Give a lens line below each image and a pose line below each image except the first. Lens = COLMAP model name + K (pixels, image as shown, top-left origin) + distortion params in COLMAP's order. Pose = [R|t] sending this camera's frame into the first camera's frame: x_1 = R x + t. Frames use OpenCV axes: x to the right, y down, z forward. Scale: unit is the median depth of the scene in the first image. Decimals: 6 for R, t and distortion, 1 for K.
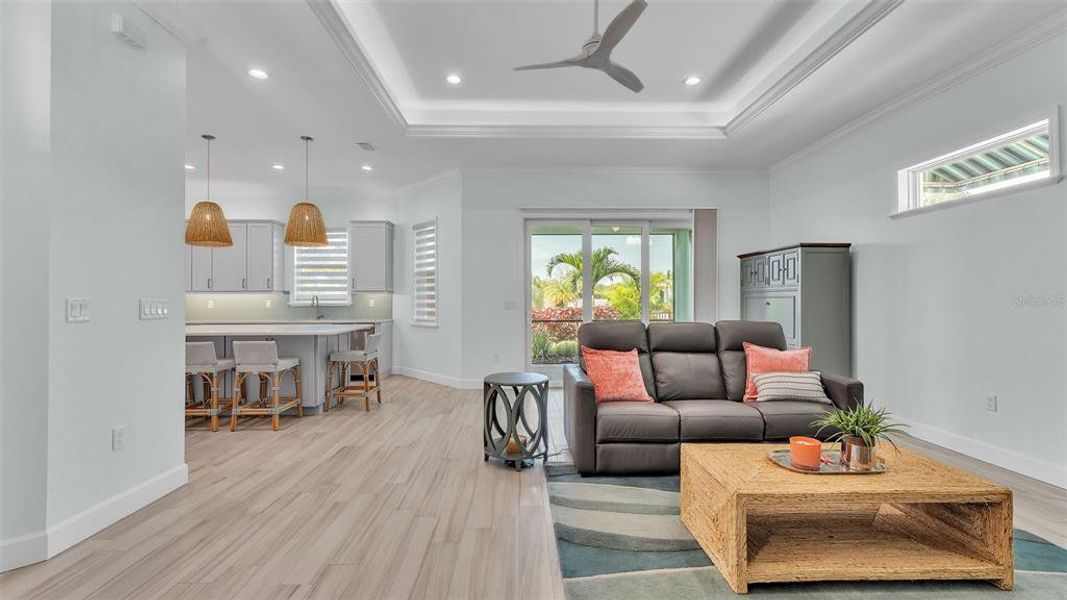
lens RADIAL K [[435.2, 0, 521.1], [0, 435.2, 299.5], [0, 0, 1]] dist [0.000161, -0.000016]
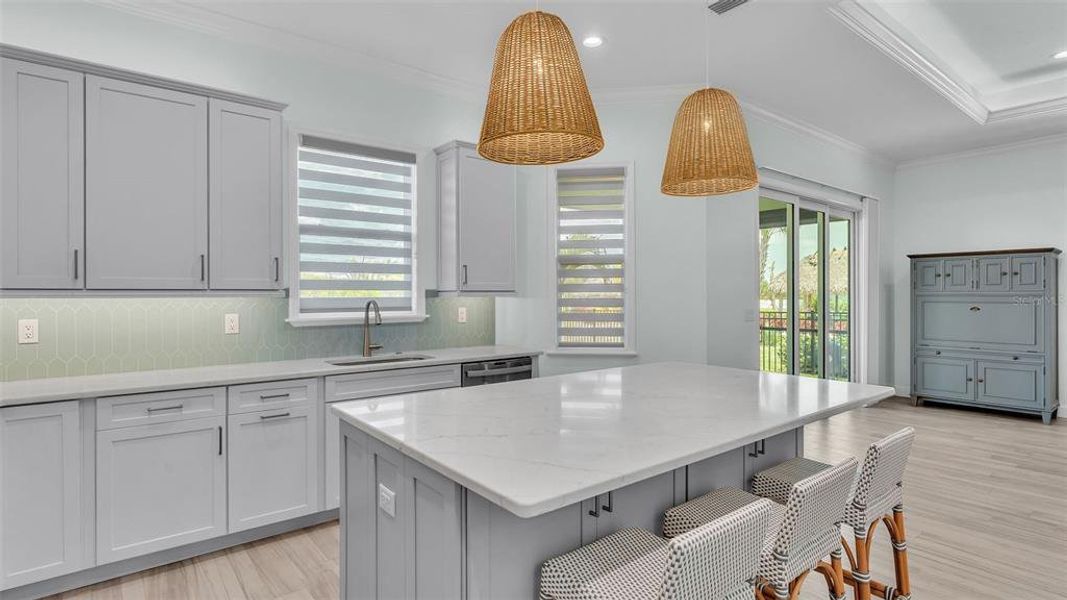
lens RADIAL K [[549.4, 0, 534.7], [0, 549.4, 292.4], [0, 0, 1]] dist [0.004022, 0.001094]
pose [[0.788840, 0.002645, 0.614593, -0.878382], [0.000181, 0.999990, -0.004535, -0.018695], [-0.614599, 0.003689, 0.788831, 0.611875]]
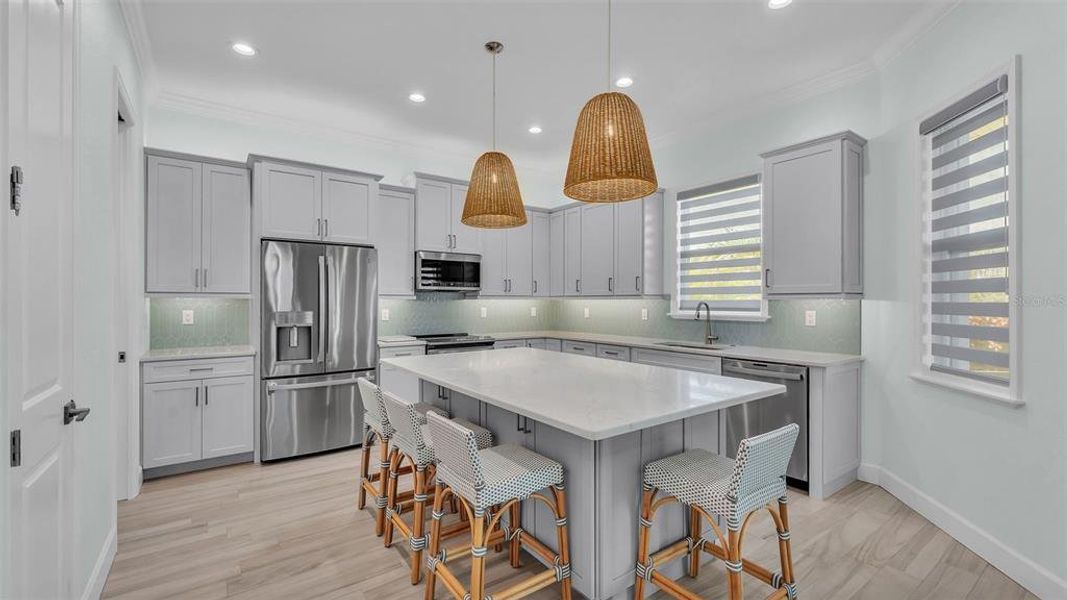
lens RADIAL K [[444.1, 0, 538.9], [0, 444.1, 300.6], [0, 0, 1]] dist [0.002119, 0.000380]
pose [[0.581954, 0.001154, -0.813221, -0.157870], [0.000406, 0.999998, 0.001711, -0.015731], [0.813221, -0.001326, 0.581953, 0.624515]]
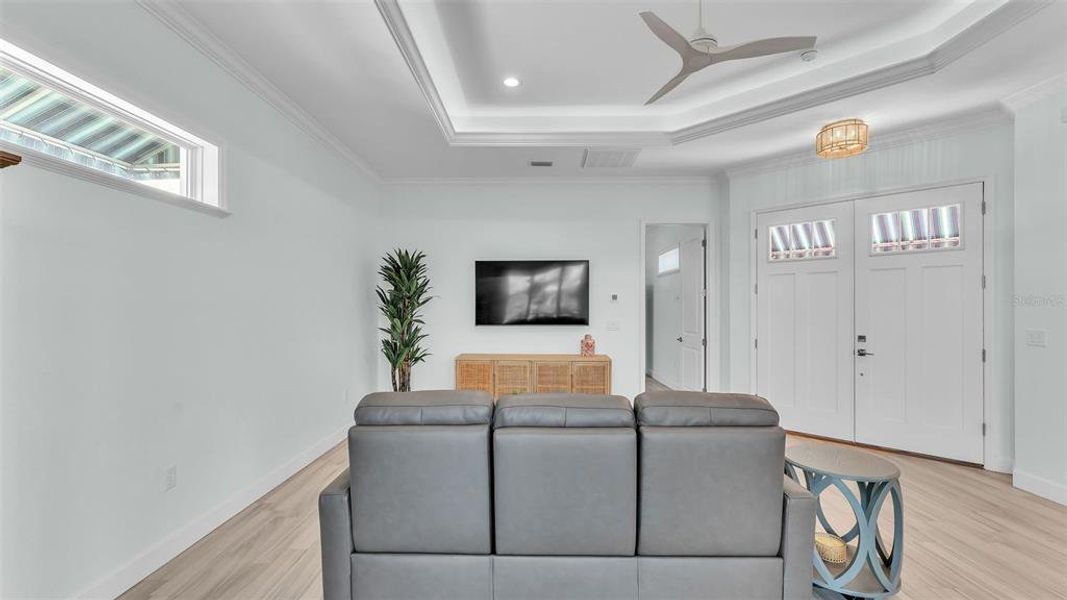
lens RADIAL K [[431.8, 0, 527.4], [0, 431.8, 308.4], [0, 0, 1]] dist [0.001925, 0.000089]
pose [[-0.999688, 0.001376, 0.024954, 0.276633], [0.001402, 0.999998, 0.001023, -0.032183], [-0.024953, 0.001058, -0.999688, 1.036293]]
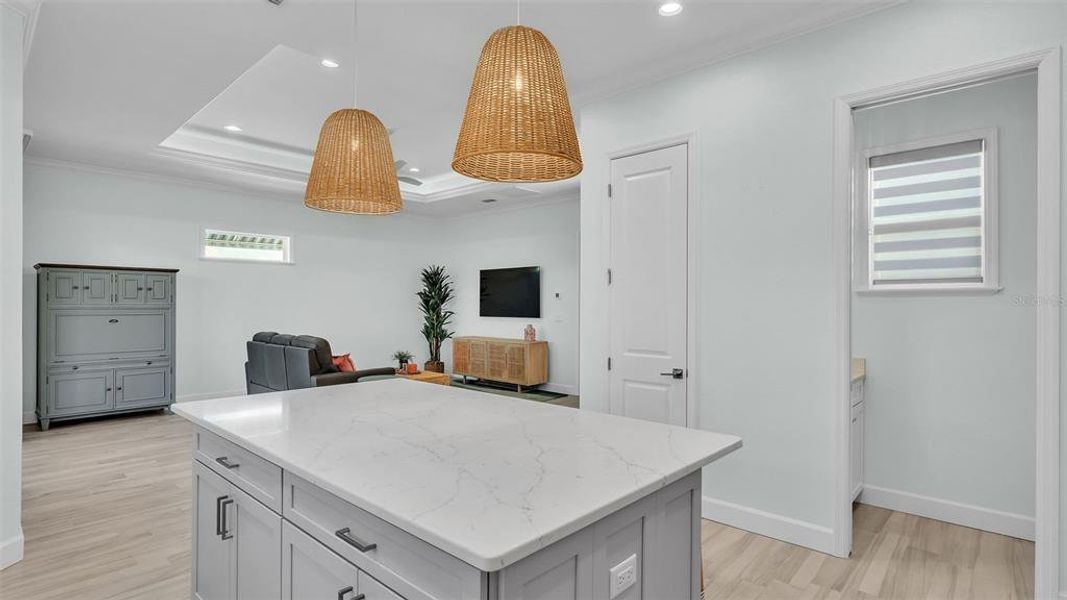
lens RADIAL K [[513.6, 0, 533.5], [0, 513.6, 300.0], [0, 0, 1]] dist [-0.000733, -0.000307]
pose [[-0.728003, 0.005016, 0.685555, -0.884862], [-0.003367, 0.999935, -0.010891, -0.026610], [-0.685565, -0.010237, -0.727939, 1.136776]]
